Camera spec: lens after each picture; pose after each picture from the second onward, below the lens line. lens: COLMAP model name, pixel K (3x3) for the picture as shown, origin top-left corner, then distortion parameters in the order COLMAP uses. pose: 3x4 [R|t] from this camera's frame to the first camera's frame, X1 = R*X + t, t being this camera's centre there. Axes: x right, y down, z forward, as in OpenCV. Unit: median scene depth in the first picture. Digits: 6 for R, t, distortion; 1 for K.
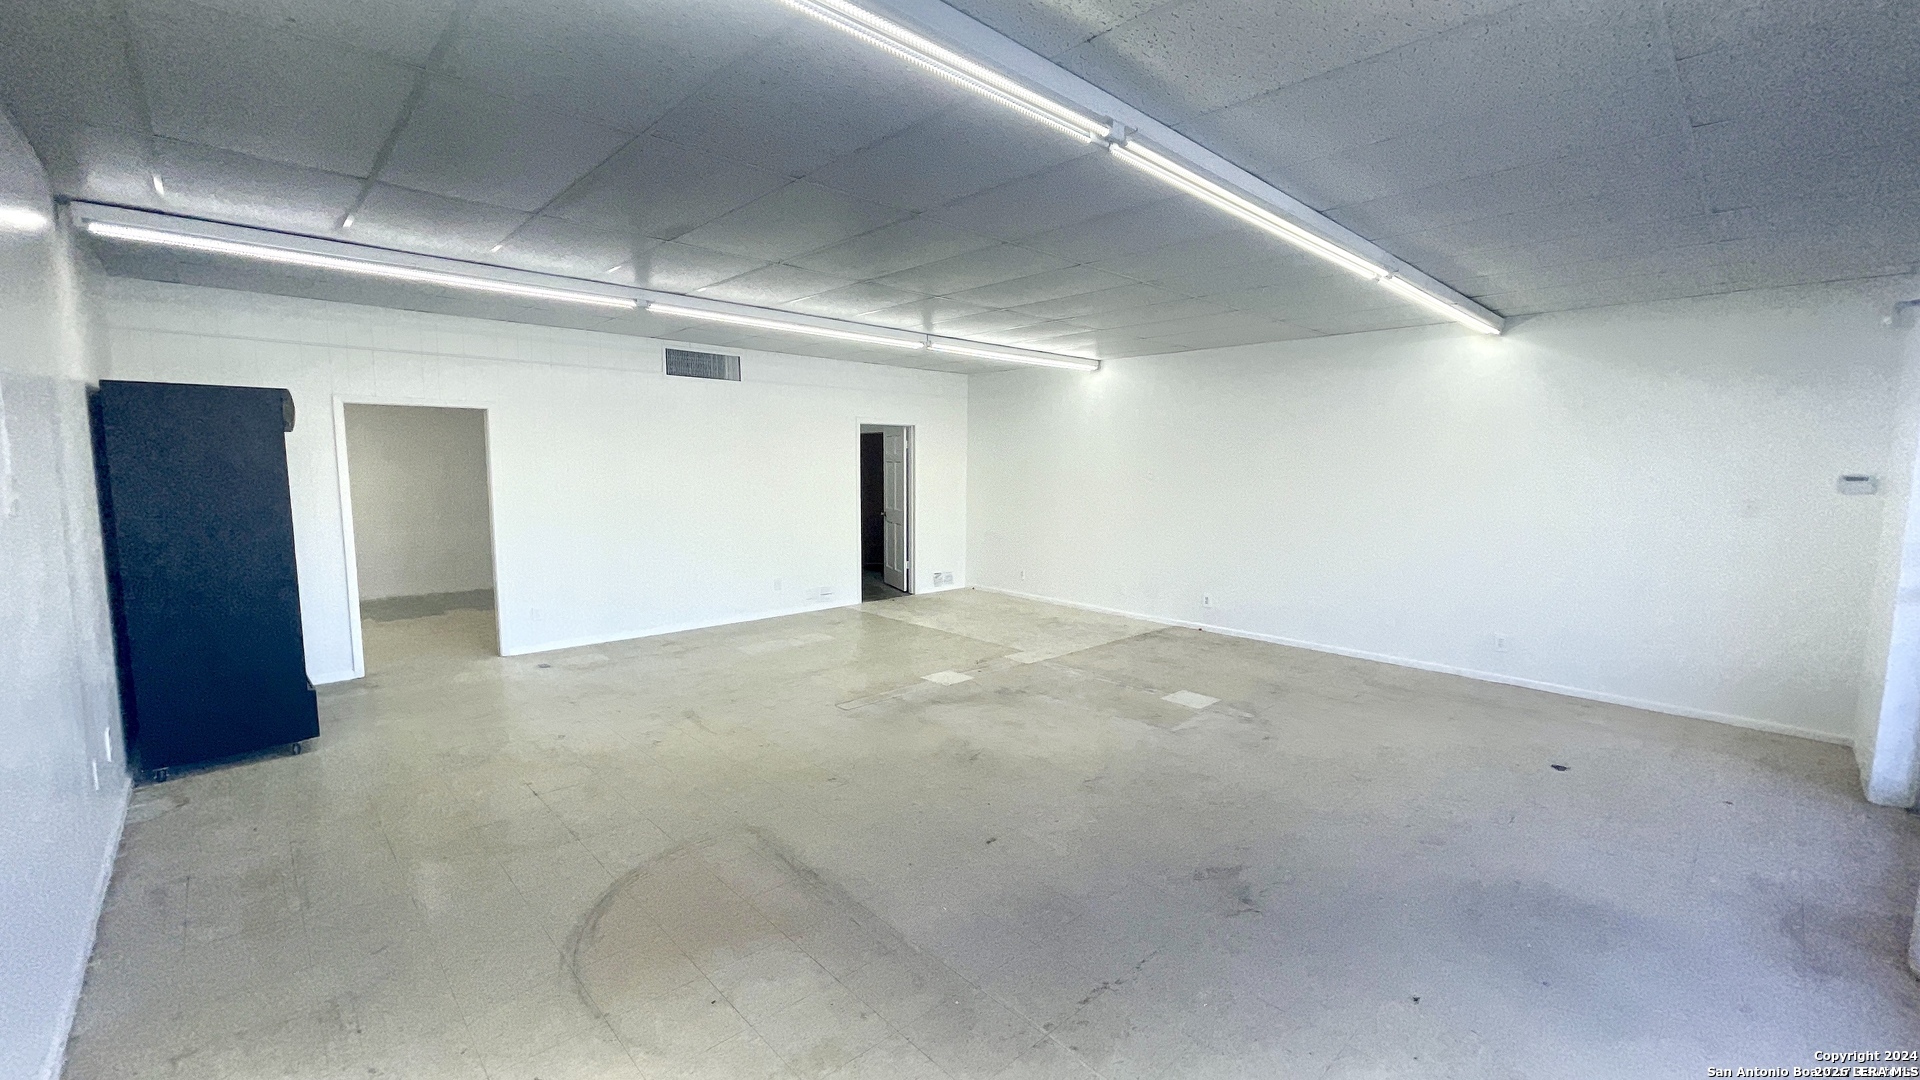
lens RADIAL K [[772.8, 0, 955.9], [0, 772.8, 542.5], [0, 0, 1]] dist [0.007719, 0.000007]
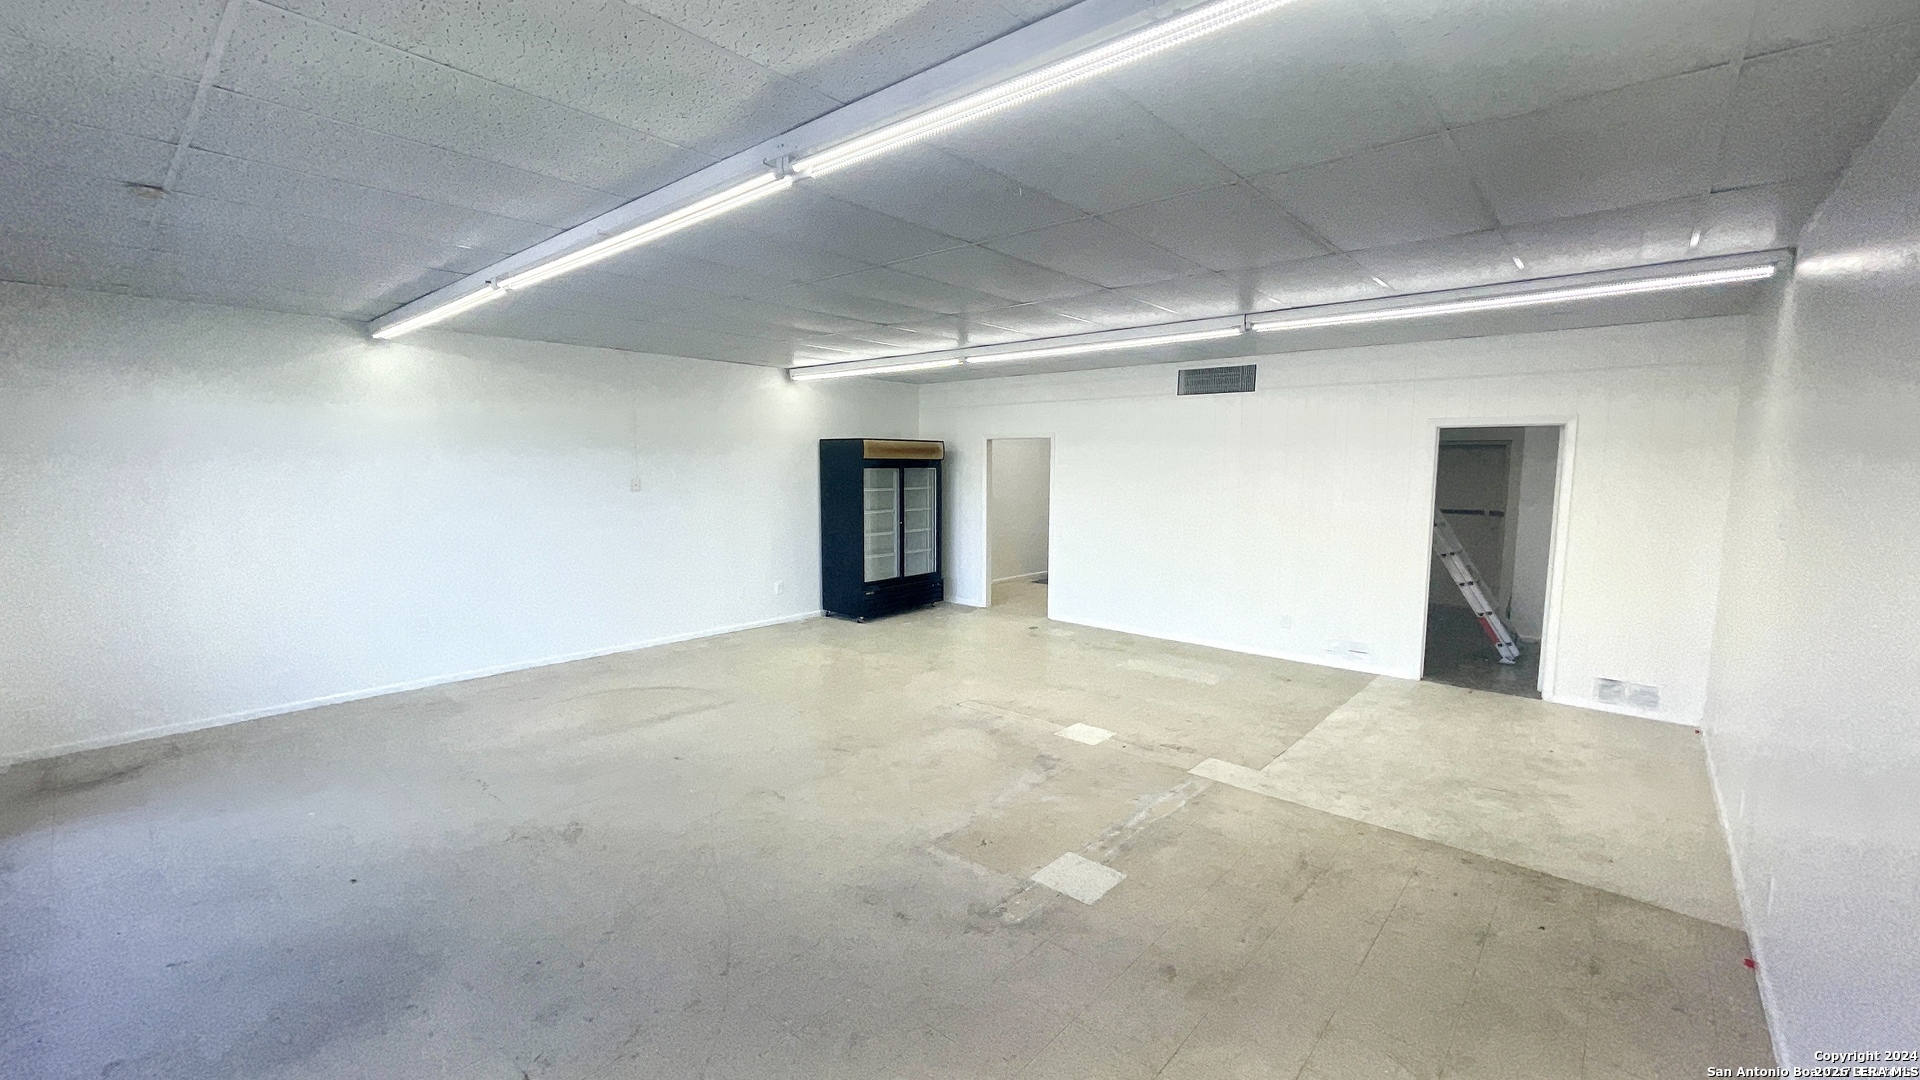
lens RADIAL K [[772.8, 0, 955.9], [0, 772.8, 542.5], [0, 0, 1]] dist [0.007719, 0.000007]
pose [[0.092263, 0.096246, -0.991072, 0.735878], [-0.111812, 0.990024, 0.085735, -0.083781], [0.989437, 0.102904, 0.102104, 0.686575]]
